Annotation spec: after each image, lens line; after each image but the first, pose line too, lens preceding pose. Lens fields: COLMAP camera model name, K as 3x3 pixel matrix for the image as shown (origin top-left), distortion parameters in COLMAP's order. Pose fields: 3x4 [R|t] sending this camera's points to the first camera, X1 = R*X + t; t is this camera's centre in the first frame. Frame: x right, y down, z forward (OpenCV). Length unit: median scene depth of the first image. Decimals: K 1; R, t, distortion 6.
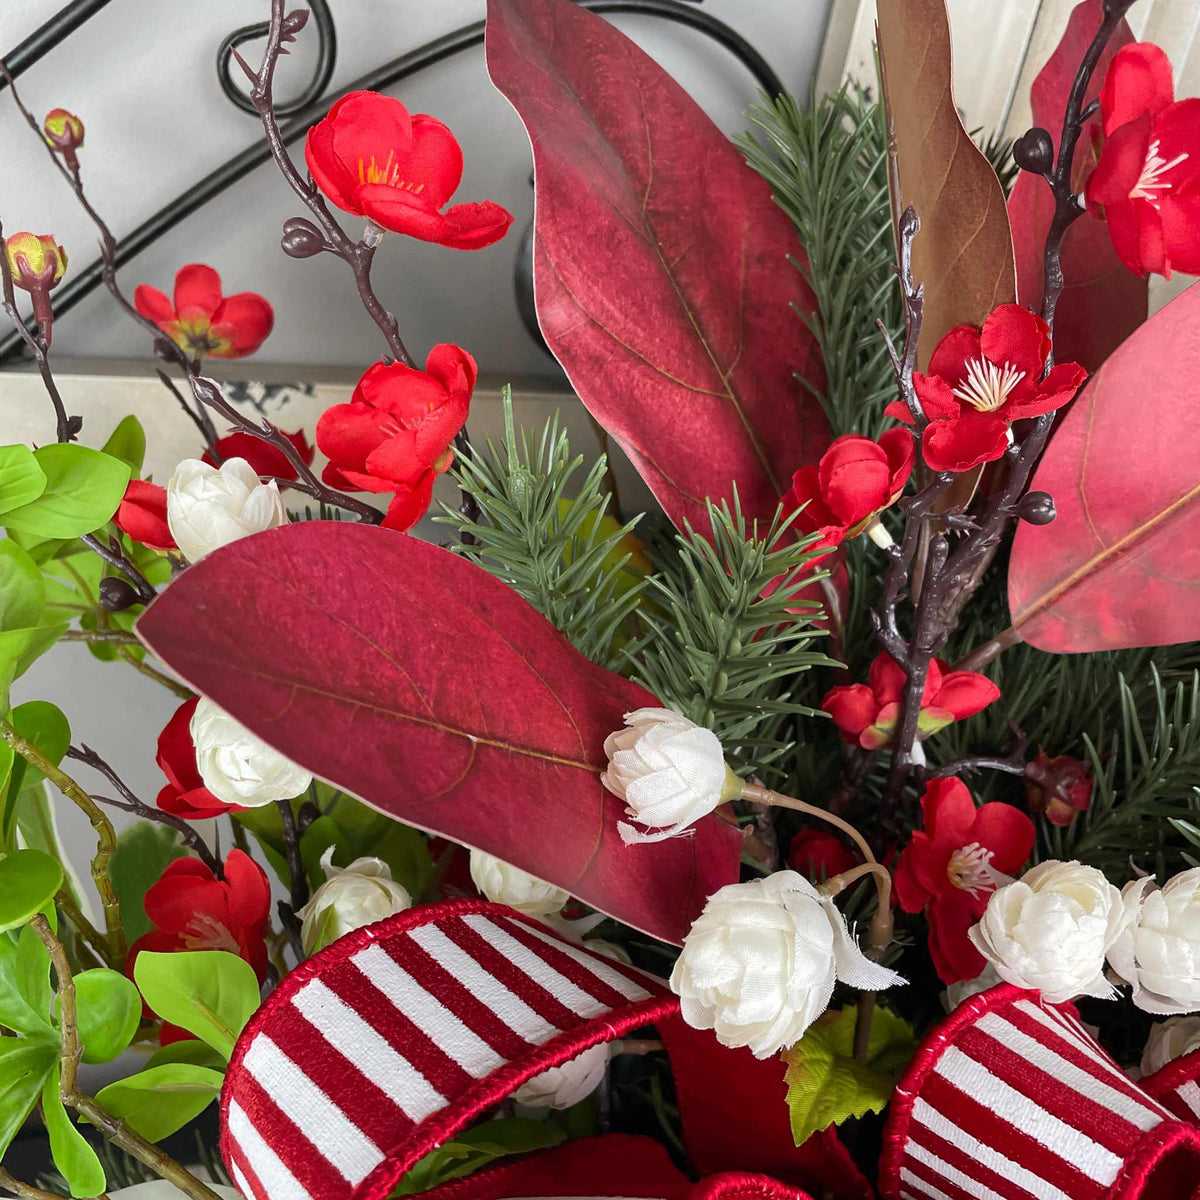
lens RADIAL K [[1249.1, 0, 584.6], [0, 1249.1, 594.8], [0, 0, 1]] dist [0.110957, -0.194389]
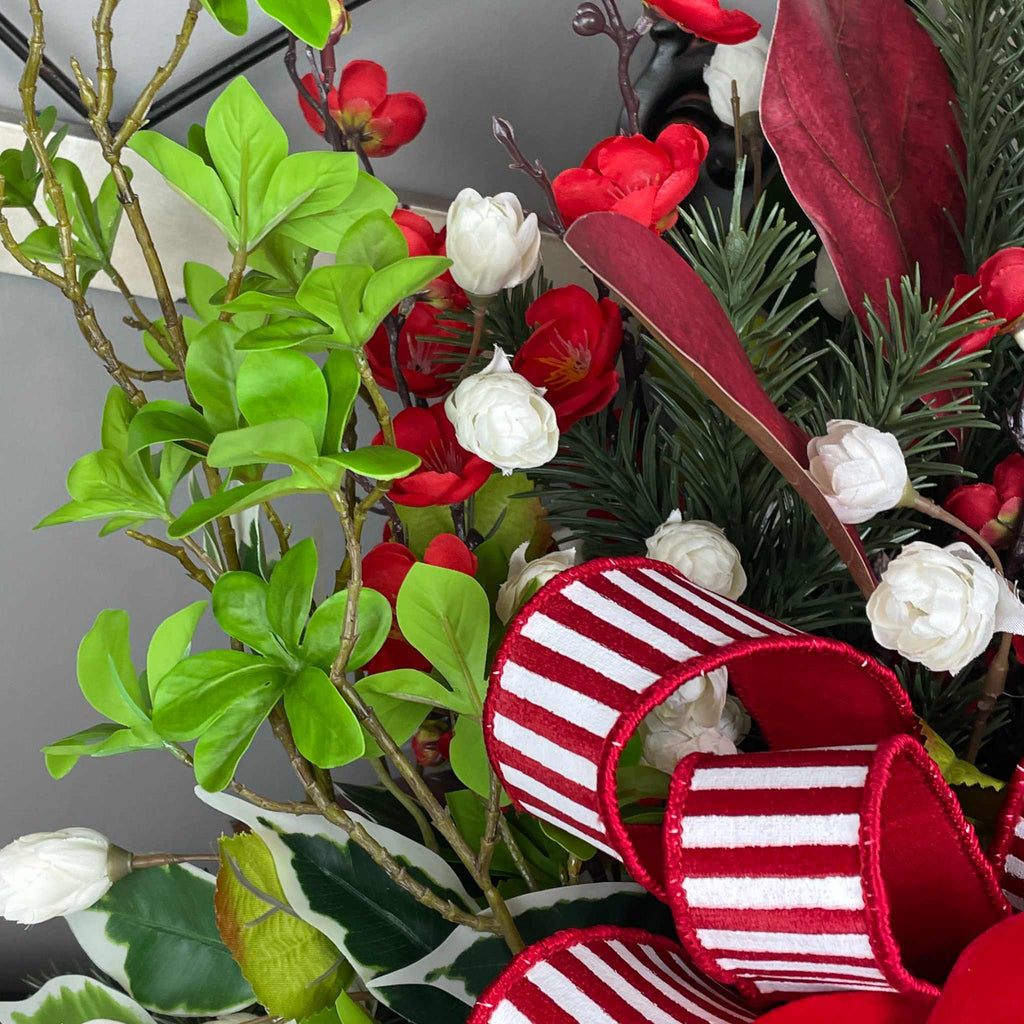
lens RADIAL K [[1778.8, 0, 417.4], [0, 1778.8, 516.7], [0, 0, 1]] dist [0.138418, -0.242490]
pose [[0.992544, 0.121226, 0.012709, -0.323301], [-0.119412, 0.987981, -0.098157, 0.349197], [-0.024455, 0.095908, 0.995090, -0.616938]]
